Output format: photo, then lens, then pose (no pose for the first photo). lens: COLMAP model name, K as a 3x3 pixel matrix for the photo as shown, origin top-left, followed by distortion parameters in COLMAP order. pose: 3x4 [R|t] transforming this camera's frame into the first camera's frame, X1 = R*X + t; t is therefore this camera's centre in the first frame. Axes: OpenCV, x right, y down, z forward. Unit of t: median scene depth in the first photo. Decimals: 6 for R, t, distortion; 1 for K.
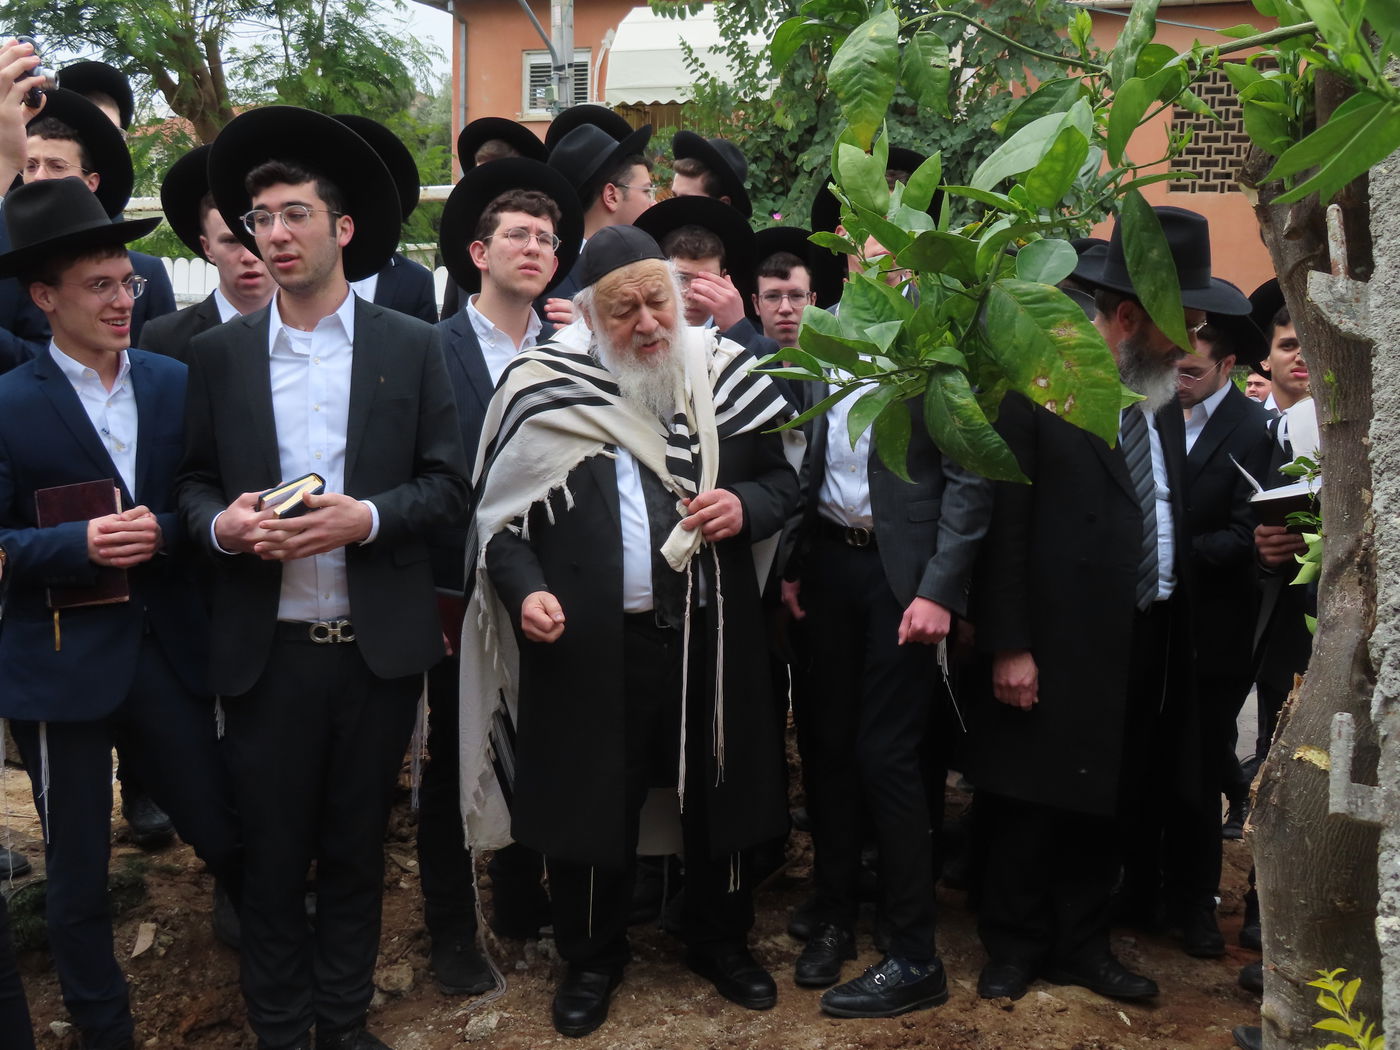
lens RADIAL K [[1508.7, 0, 704.5], [0, 1508.7, 523.1], [0, 0, 1]] dist [-0.007991, 0.000000]
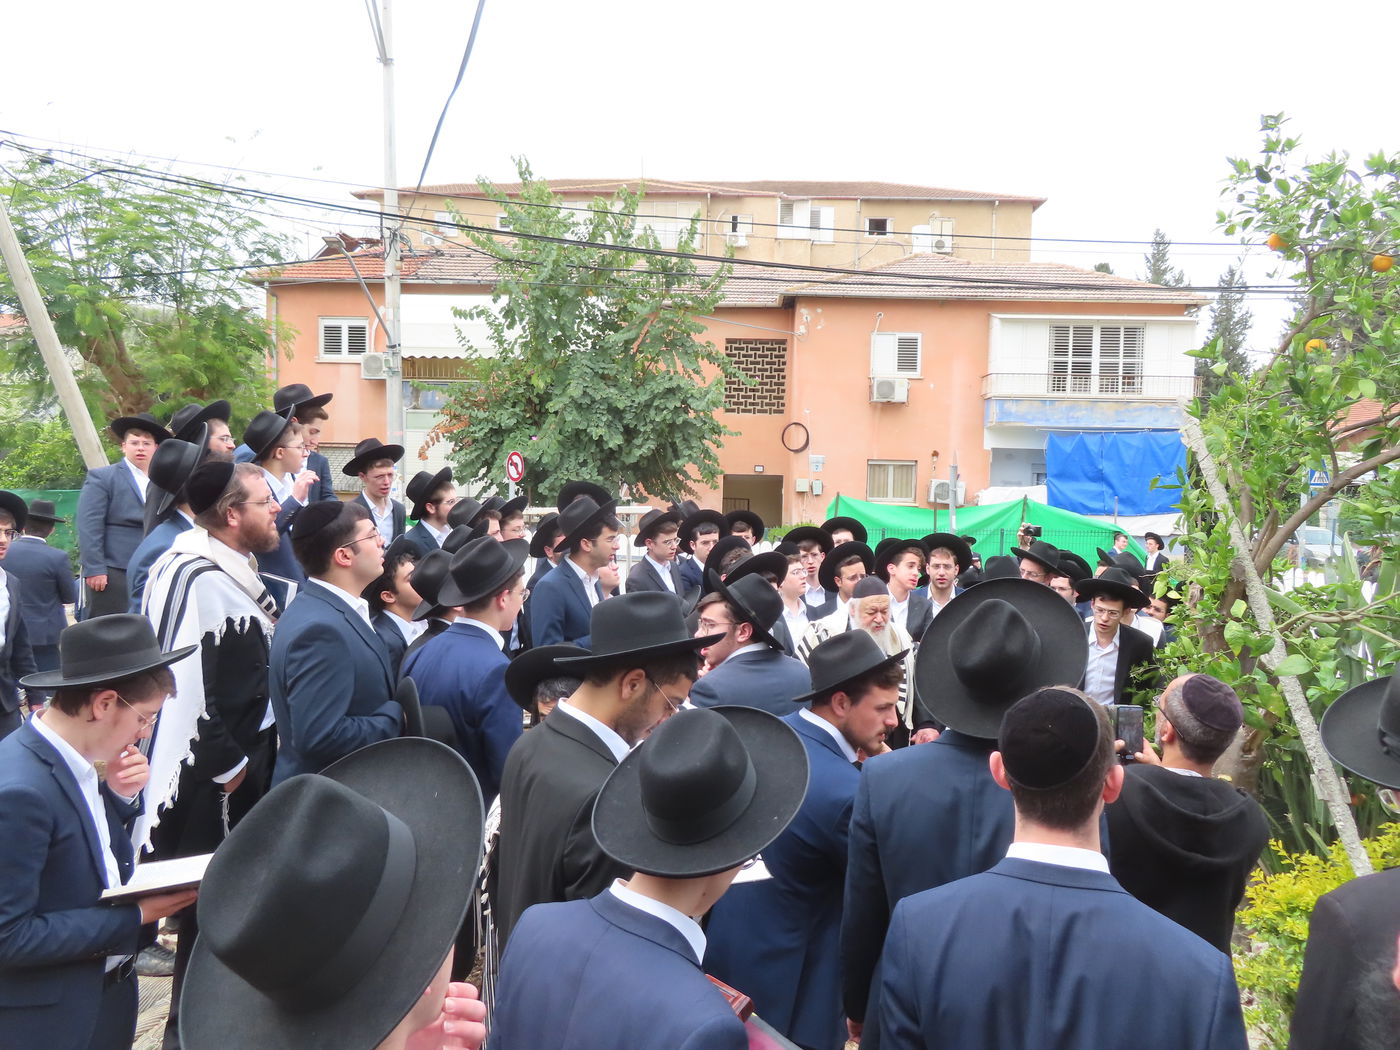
lens RADIAL K [[1004.2, 0, 712.2], [0, 1004.2, 509.5], [0, 0, 1]] dist [-0.007798, 0.001880]
pose [[0.936652, -0.025390, 0.349340, -0.948580], [0.054013, 0.995909, -0.072436, -0.241821], [-0.346072, 0.086716, 0.934192, -0.478784]]
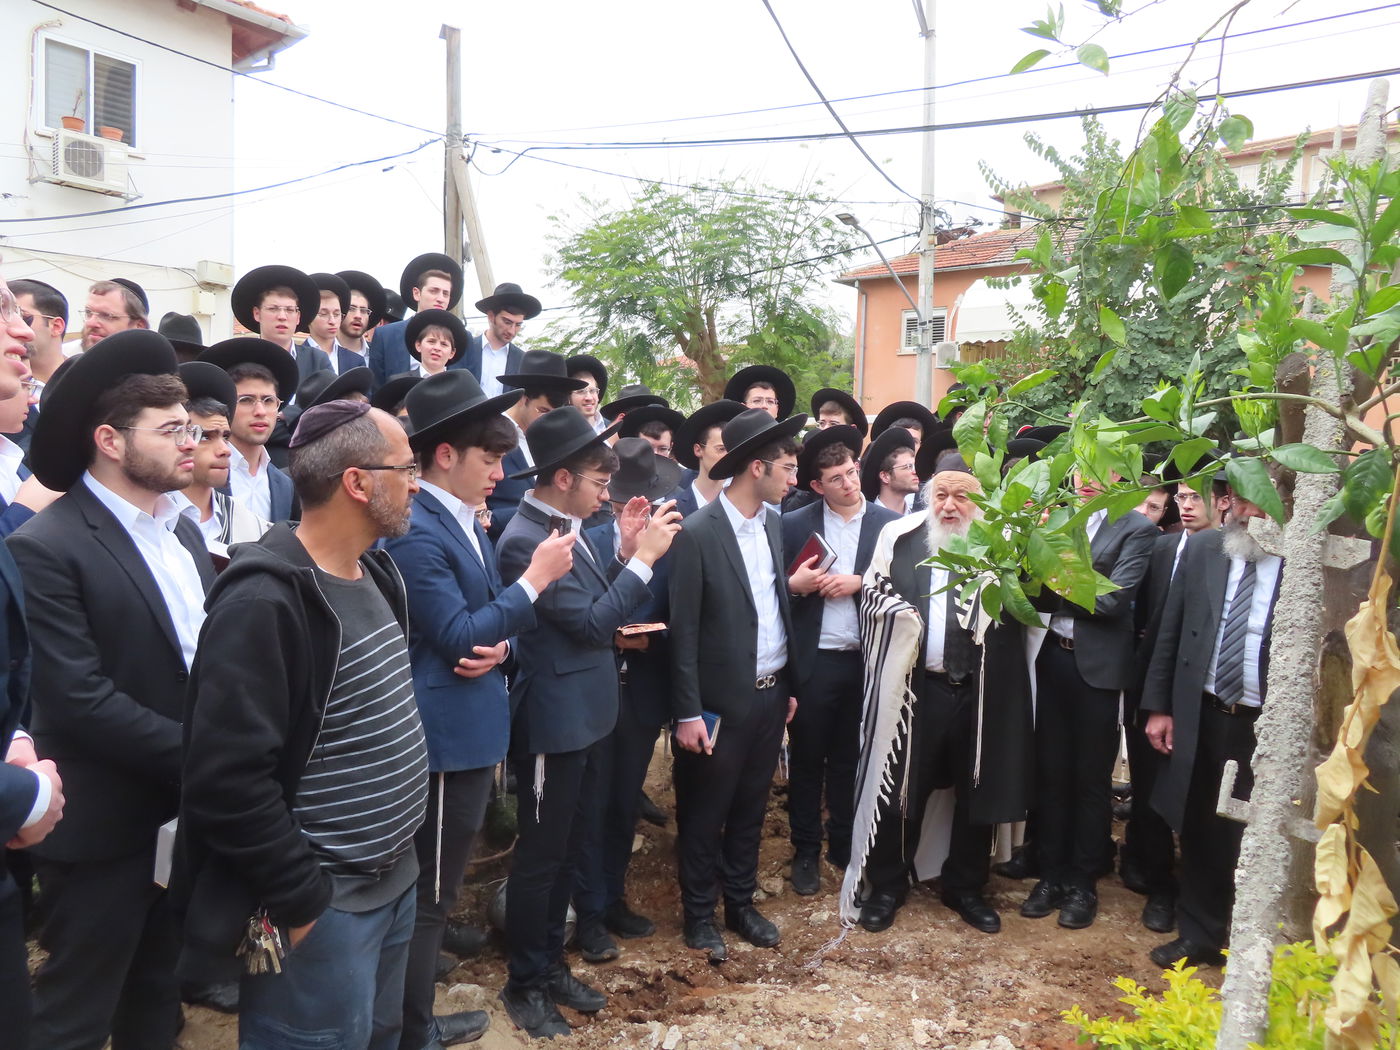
lens RADIAL K [[1004.2, 0, 701.3], [0, 1004.2, 524.8], [0, 0, 1]] dist [-0.007798, 0.001880]
pose [[0.950428, 0.024595, -0.309970, 0.075808], [-0.051562, 0.995532, -0.079107, -0.014315], [0.306640, 0.091168, 0.947450, -0.177693]]
